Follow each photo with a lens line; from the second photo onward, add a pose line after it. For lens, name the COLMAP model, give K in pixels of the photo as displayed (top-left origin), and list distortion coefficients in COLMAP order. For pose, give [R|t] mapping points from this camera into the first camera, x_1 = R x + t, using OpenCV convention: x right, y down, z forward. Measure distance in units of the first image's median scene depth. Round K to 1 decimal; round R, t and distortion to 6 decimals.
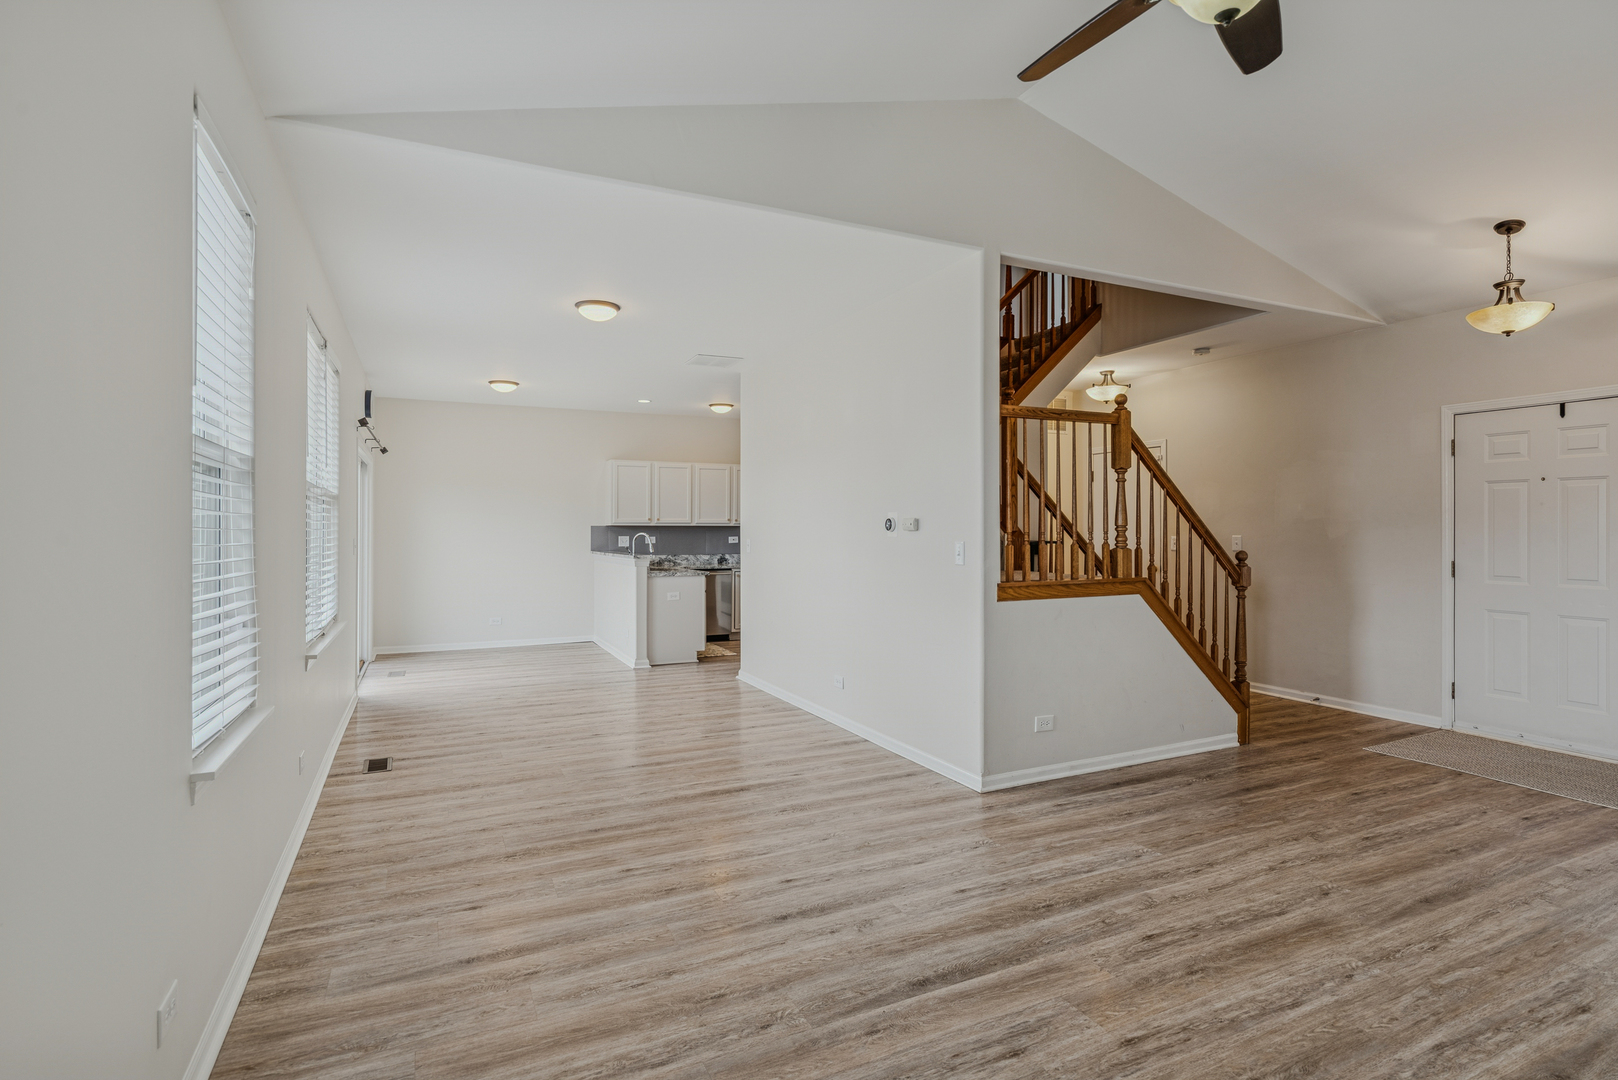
lens RADIAL K [[783.1, 0, 810.3], [0, 783.1, 536.6], [0, 0, 1]] dist [-0.003829, -0.000179]
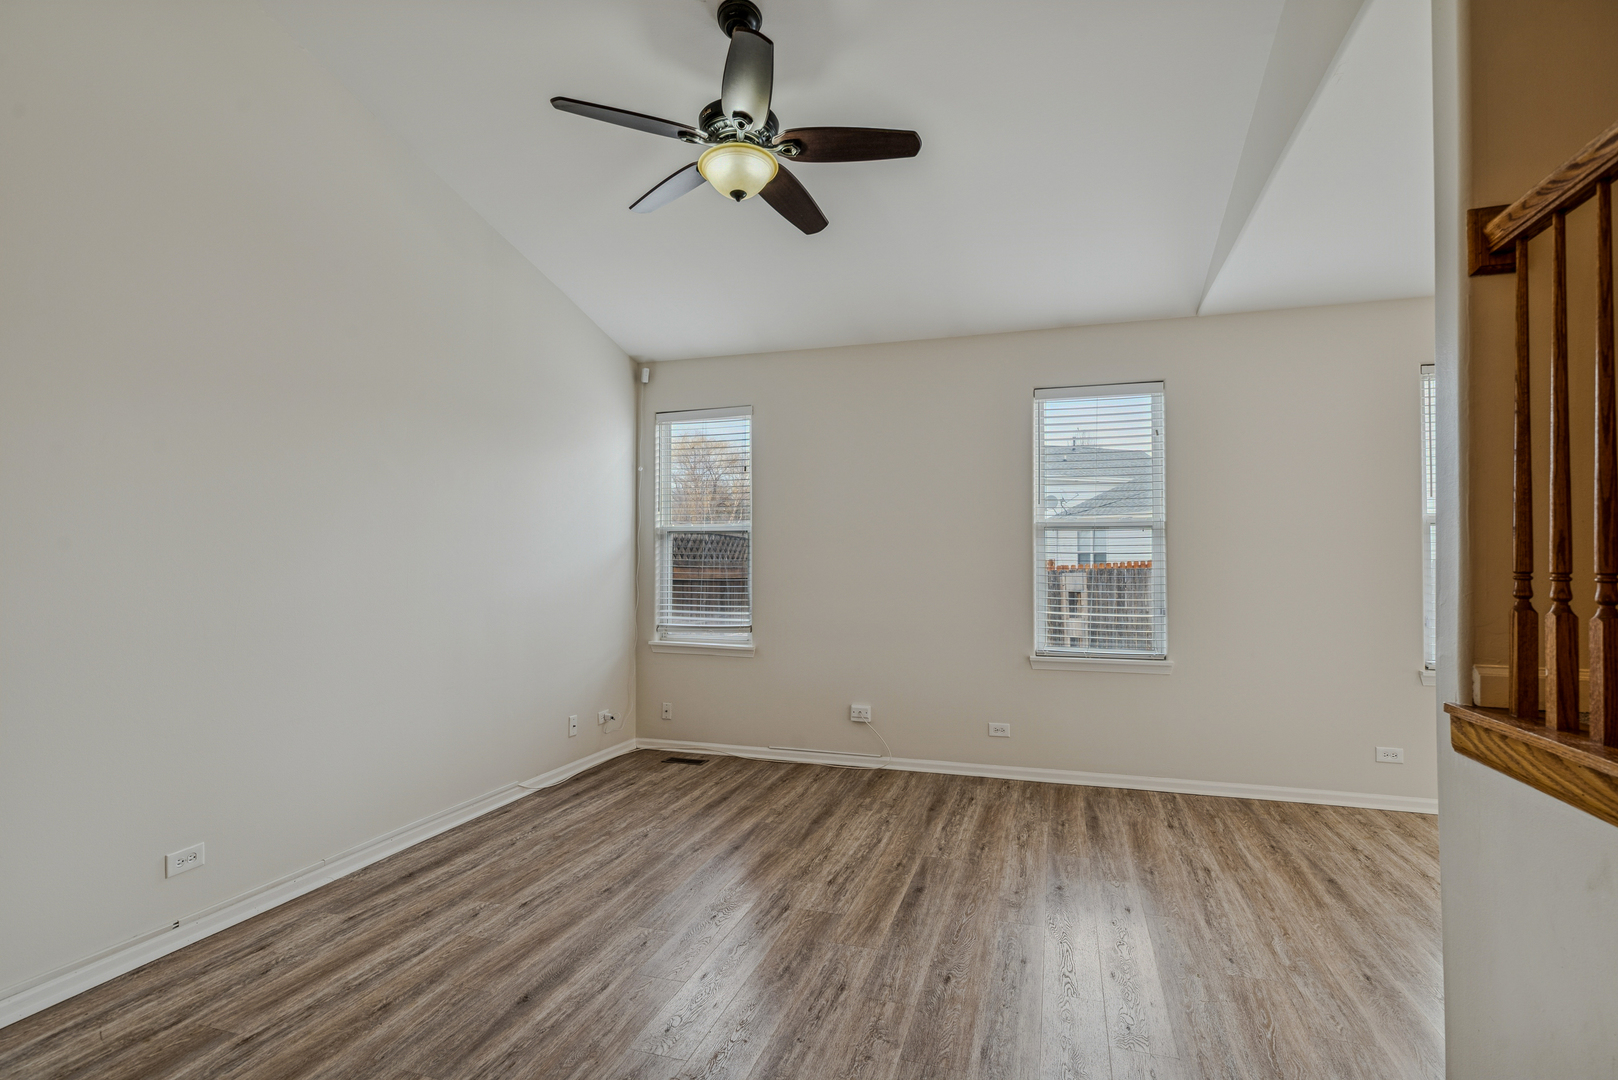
lens RADIAL K [[783.1, 0, 808.9], [0, 783.1, 546.6], [0, 0, 1]] dist [-0.003829, -0.000179]
pose [[-0.683379, -0.012089, -0.729964, 1.113449], [-0.005410, 0.999919, -0.011495, -0.018331], [0.730044, -0.003906, -0.683389, 1.550971]]
